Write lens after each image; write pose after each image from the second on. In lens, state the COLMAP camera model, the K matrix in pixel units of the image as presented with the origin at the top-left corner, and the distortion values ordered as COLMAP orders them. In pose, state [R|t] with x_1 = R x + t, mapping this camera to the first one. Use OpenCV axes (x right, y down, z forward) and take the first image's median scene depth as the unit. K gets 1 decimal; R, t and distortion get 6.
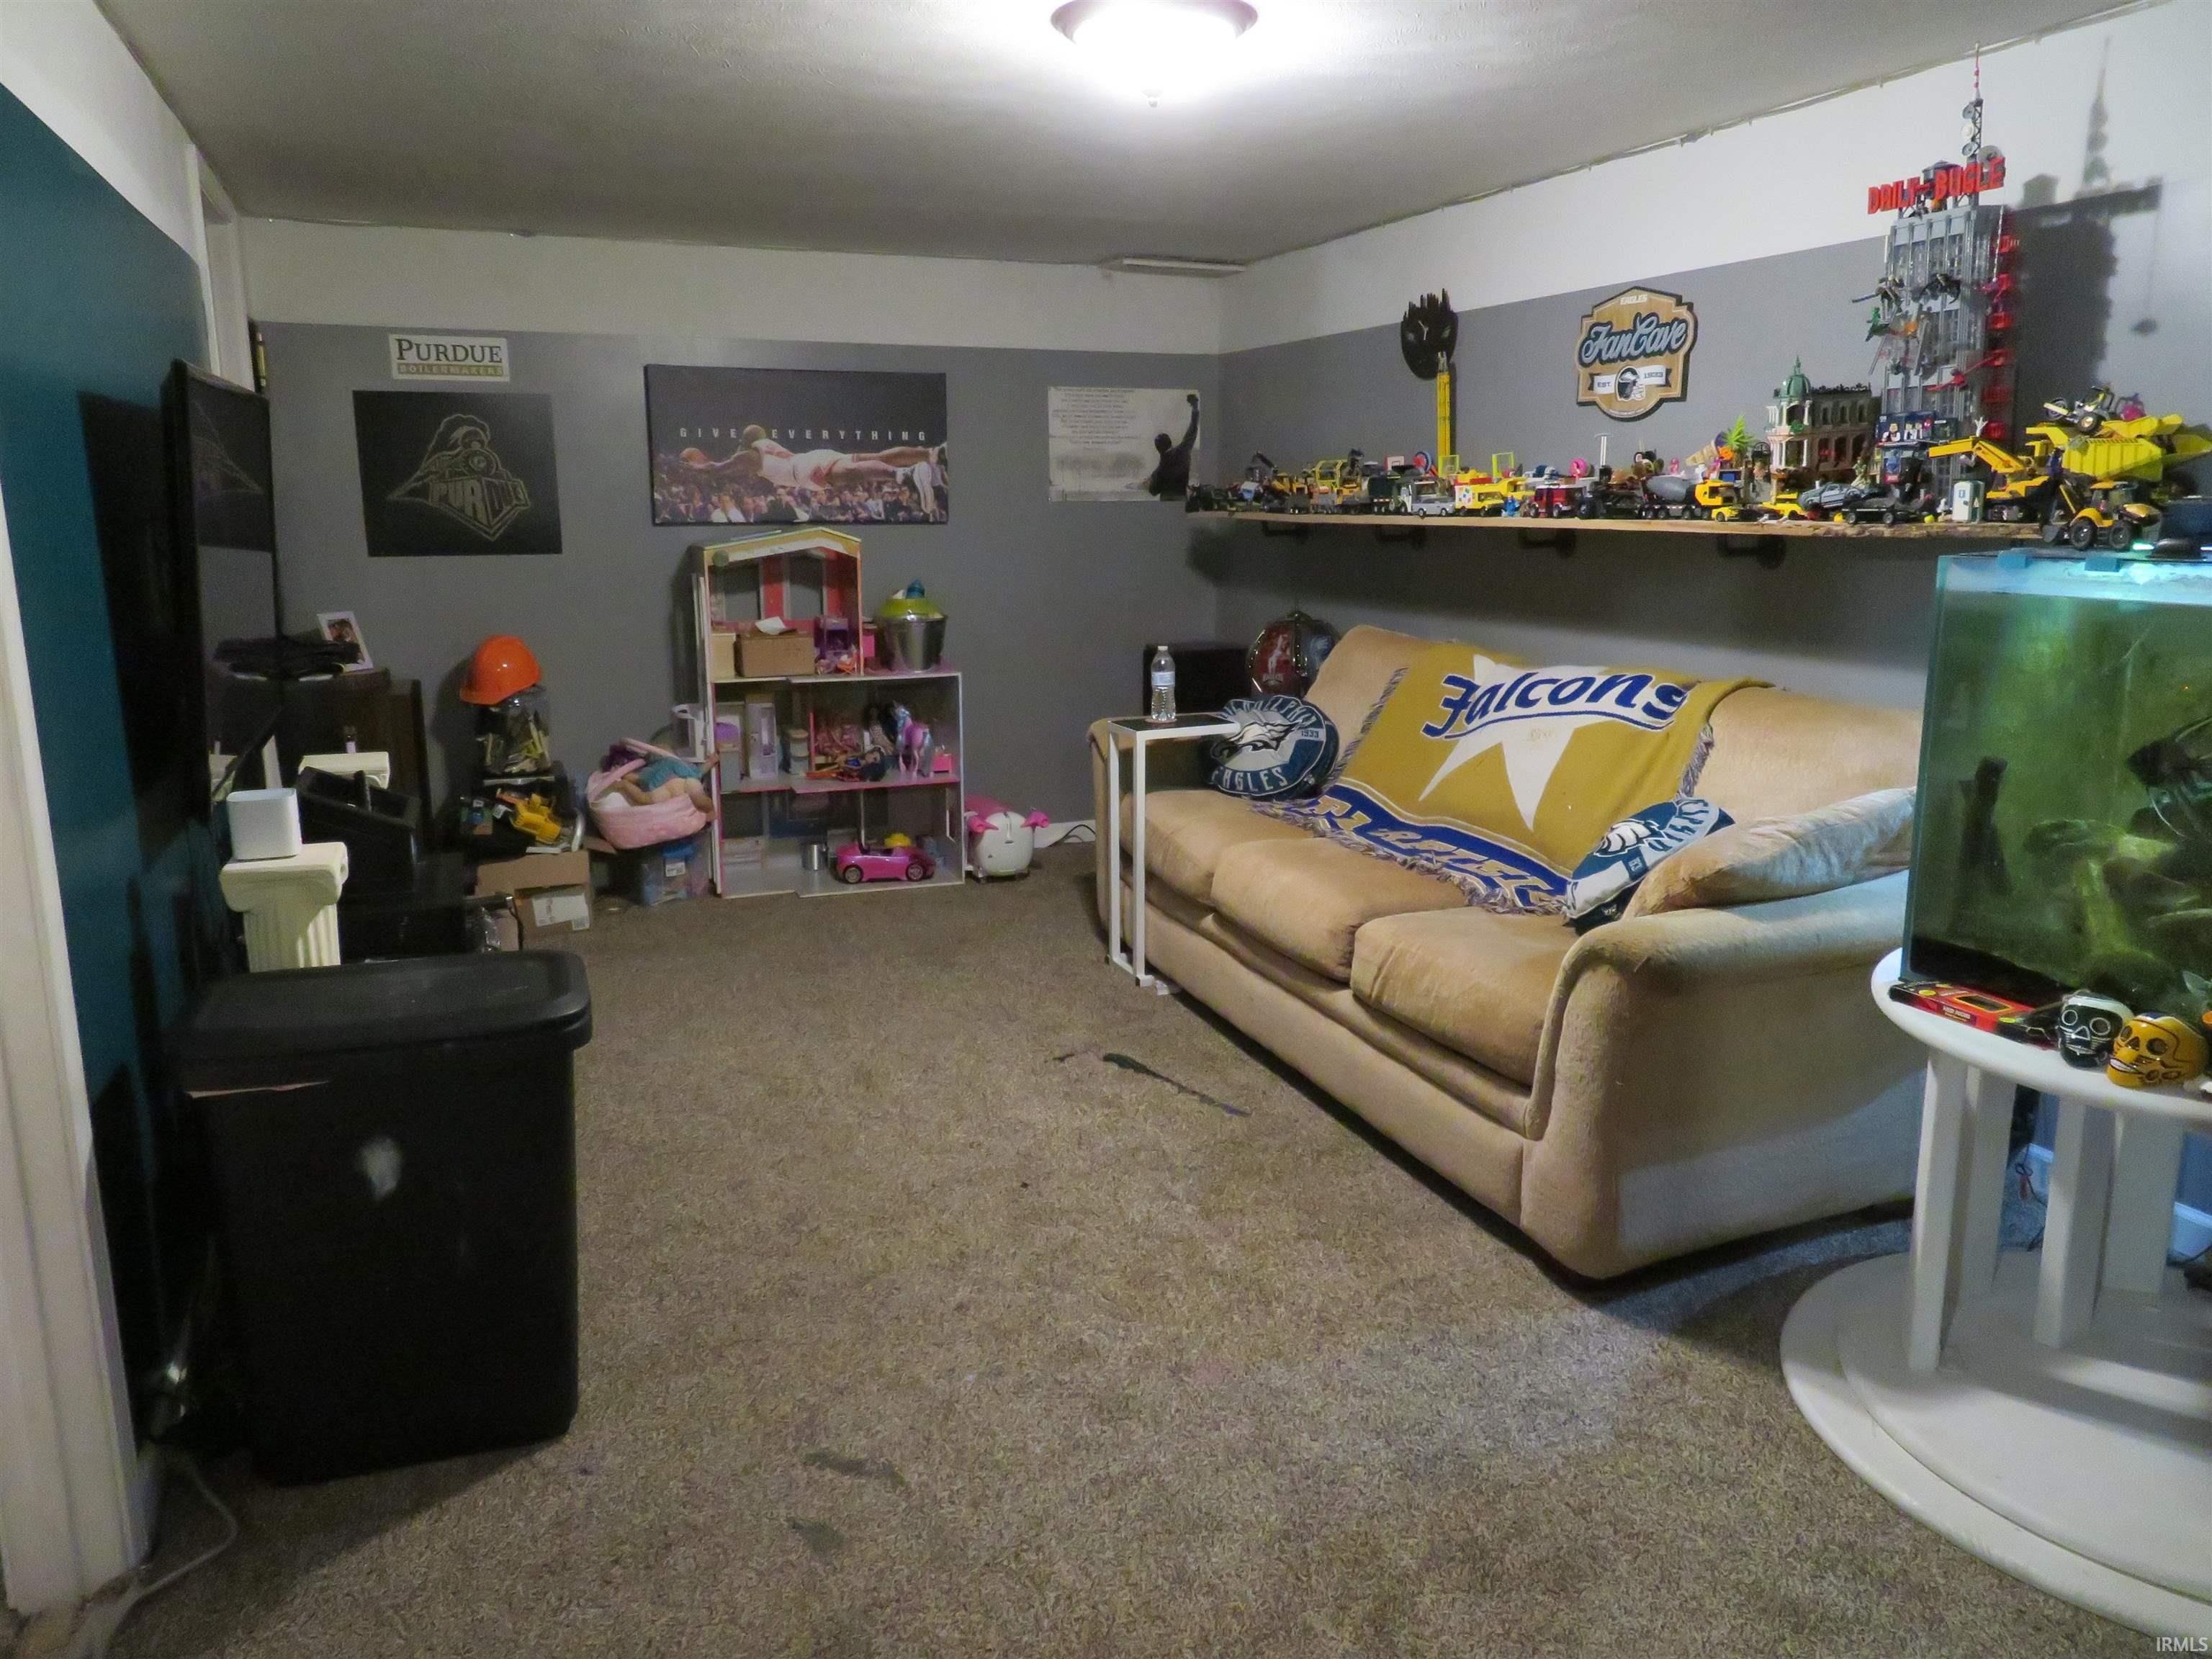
lens RADIAL K [[1601.8, 0, 1104.9], [0, 1601.8, 825.3], [0, 0, 1]] dist [0.000792, 0.009074]
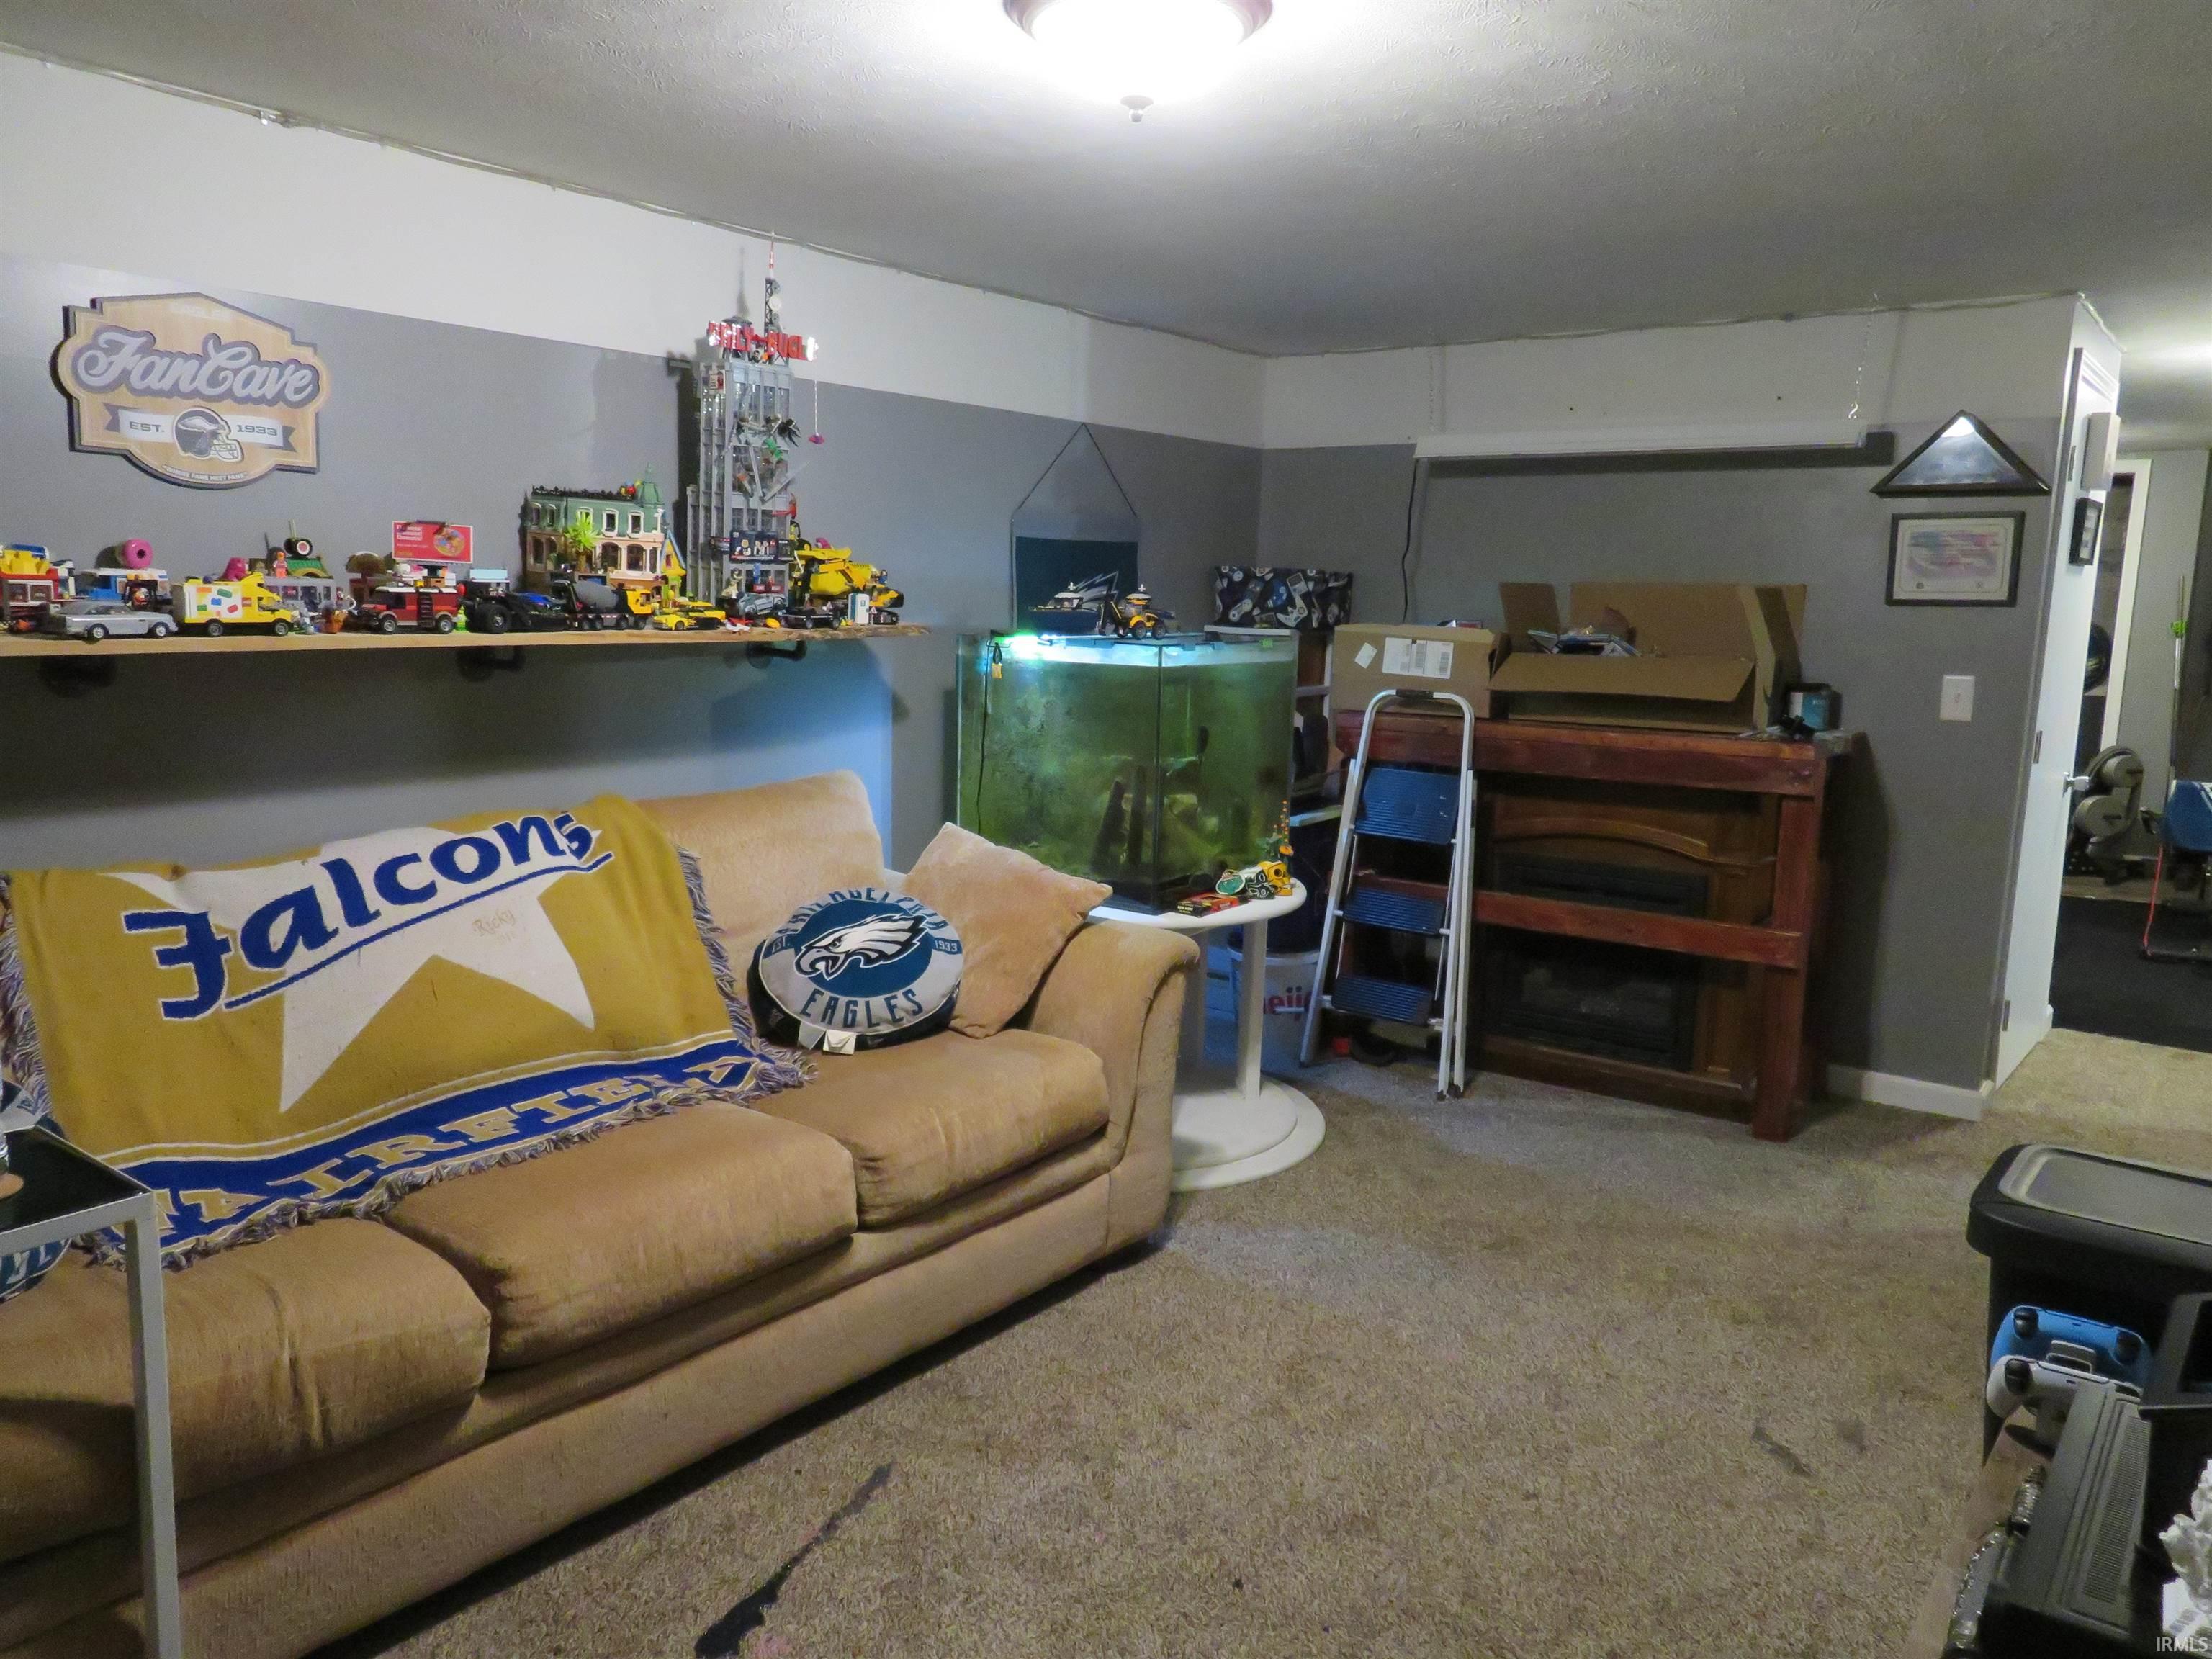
lens RADIAL K [[1601.8, 0, 1107.4], [0, 1601.8, 826.4], [0, 0, 1]] dist [0.000792, 0.009074]
pose [[-0.518413, -0.133600, 0.844629, -0.539893], [0.154728, 0.956762, 0.246305, -0.259702], [-0.841015, 0.258375, -0.475326, 1.205736]]
